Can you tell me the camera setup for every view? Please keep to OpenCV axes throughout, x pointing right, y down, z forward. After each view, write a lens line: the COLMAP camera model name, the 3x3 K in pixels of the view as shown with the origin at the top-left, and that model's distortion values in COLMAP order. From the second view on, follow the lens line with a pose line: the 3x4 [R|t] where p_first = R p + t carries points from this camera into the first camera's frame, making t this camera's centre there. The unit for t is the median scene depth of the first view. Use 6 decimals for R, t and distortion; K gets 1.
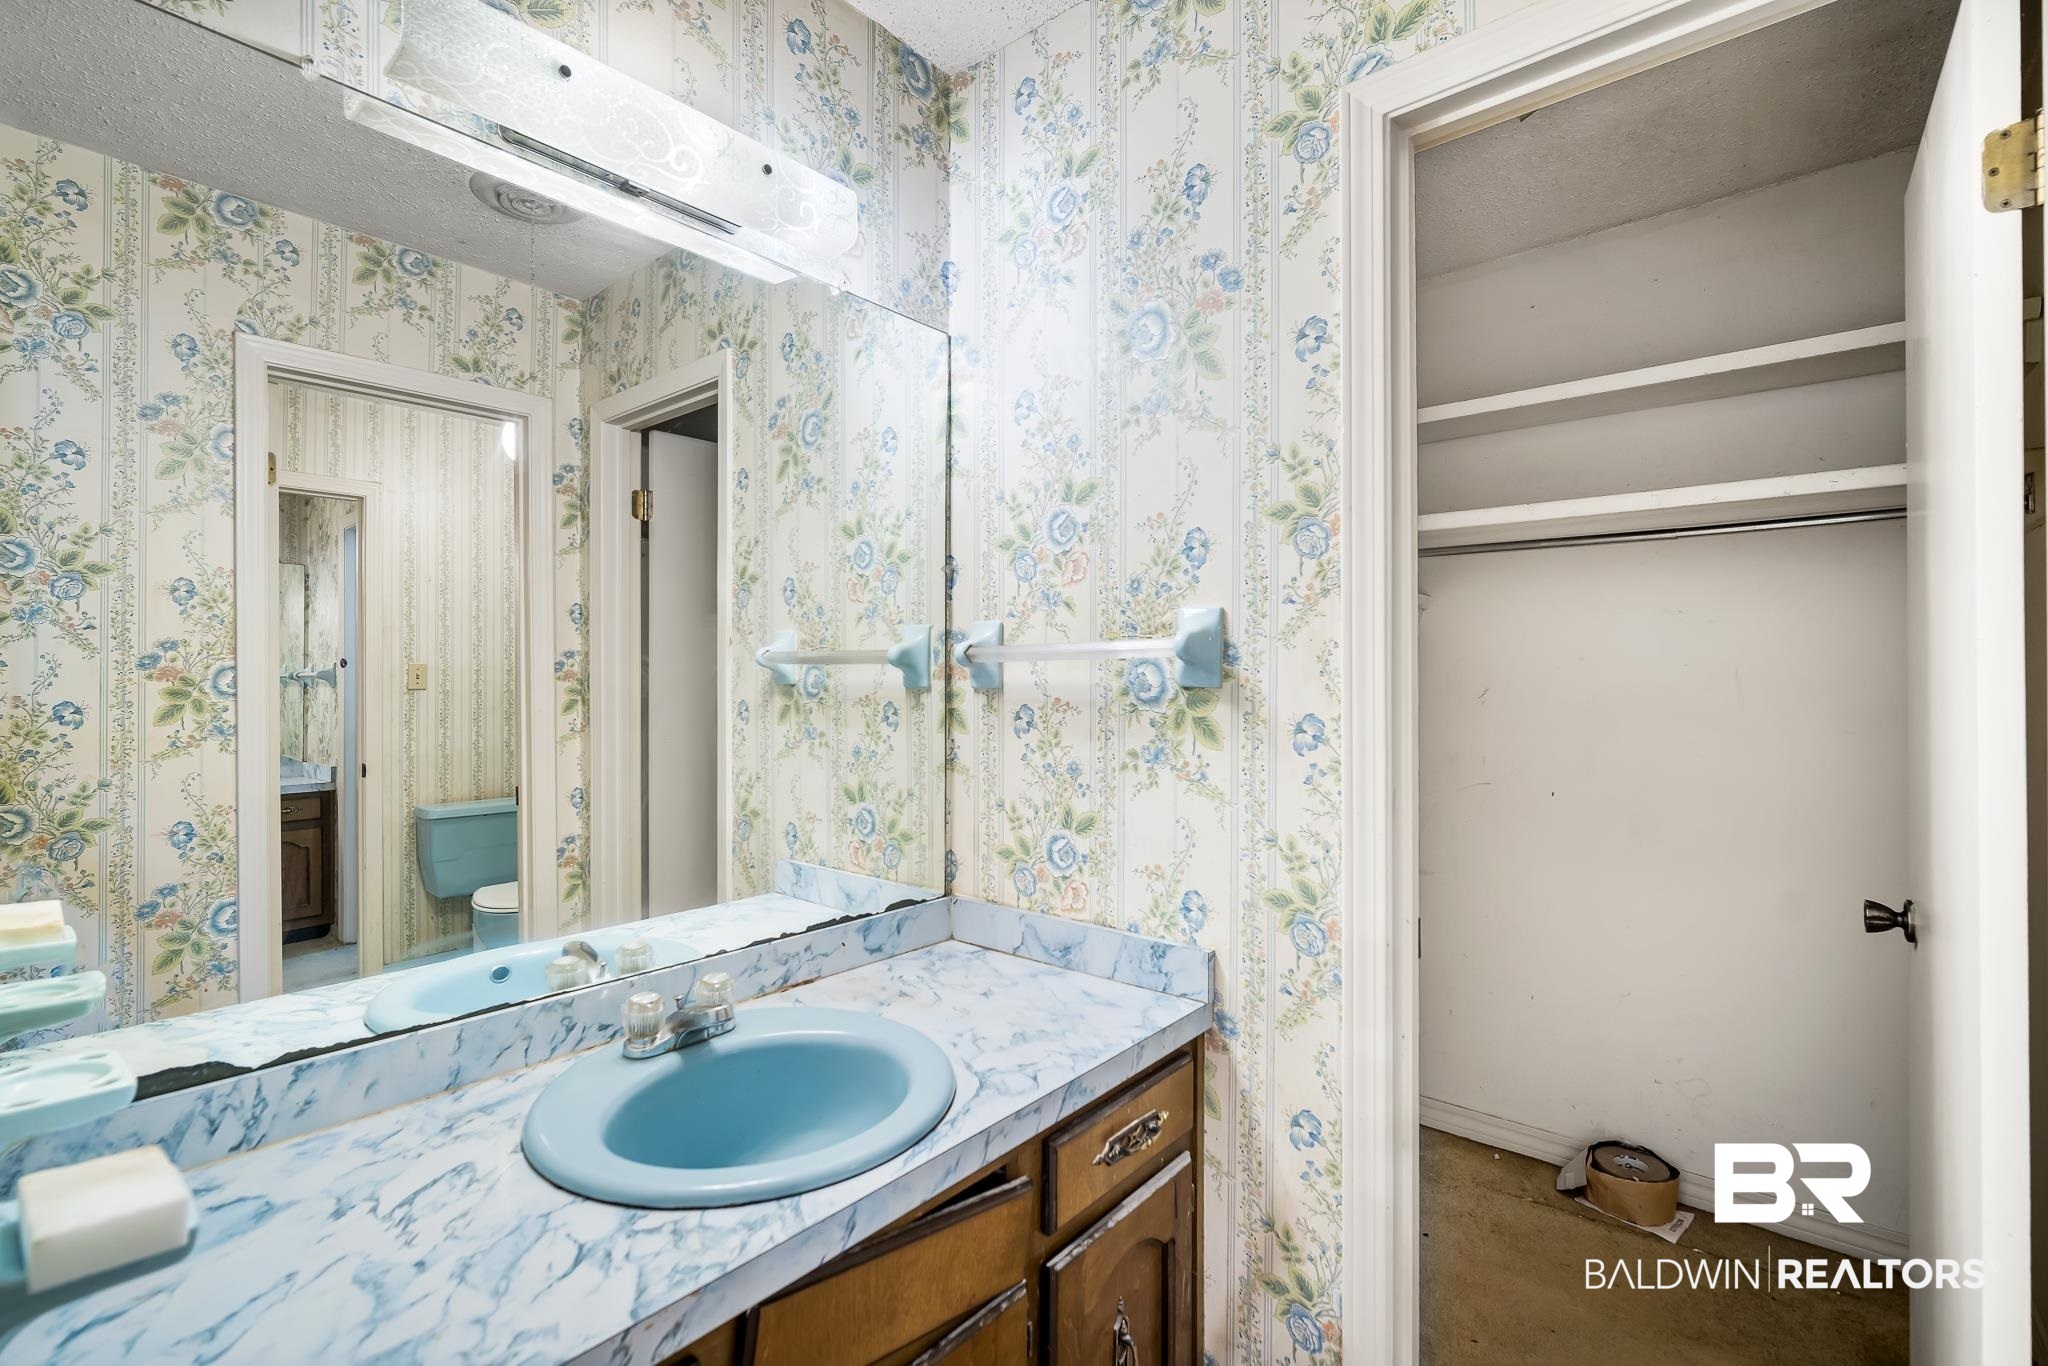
lens RADIAL K [[918.8, 0, 1023.1], [0, 918.8, 677.4], [0, 0, 1]] dist [-0.009799, -0.000188]
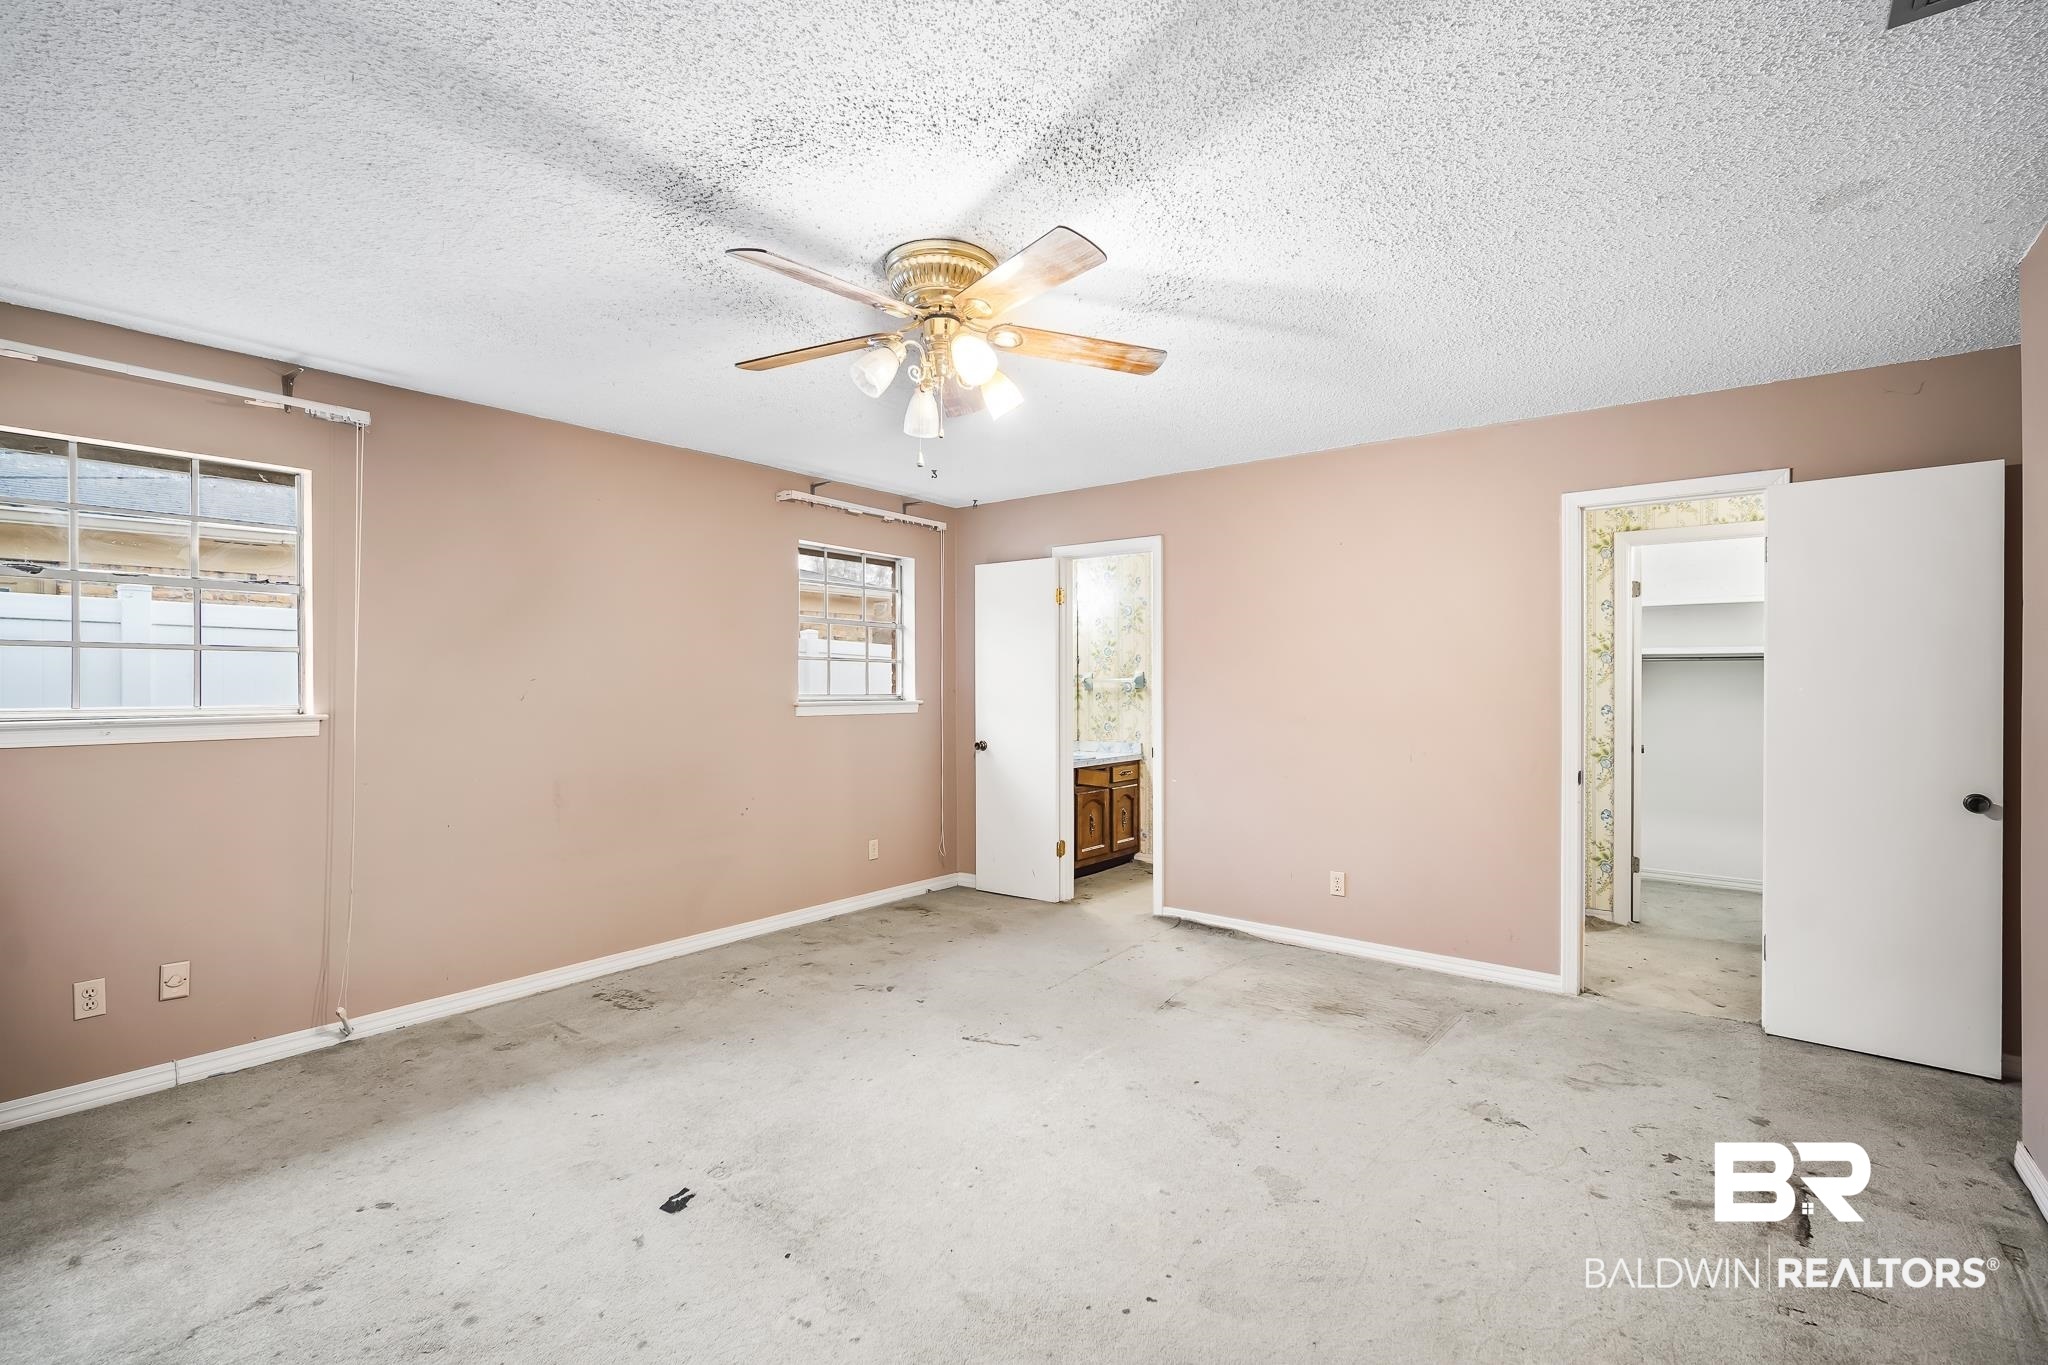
lens RADIAL K [[918.8, 0, 1024.3], [0, 918.8, 686.8], [0, 0, 1]] dist [-0.009799, -0.000188]
pose [[0.999300, -0.003597, 0.037243, -0.567229], [0.003678, 0.999991, -0.002099, 0.011163], [-0.037235, 0.002235, 0.999304, -3.666249]]
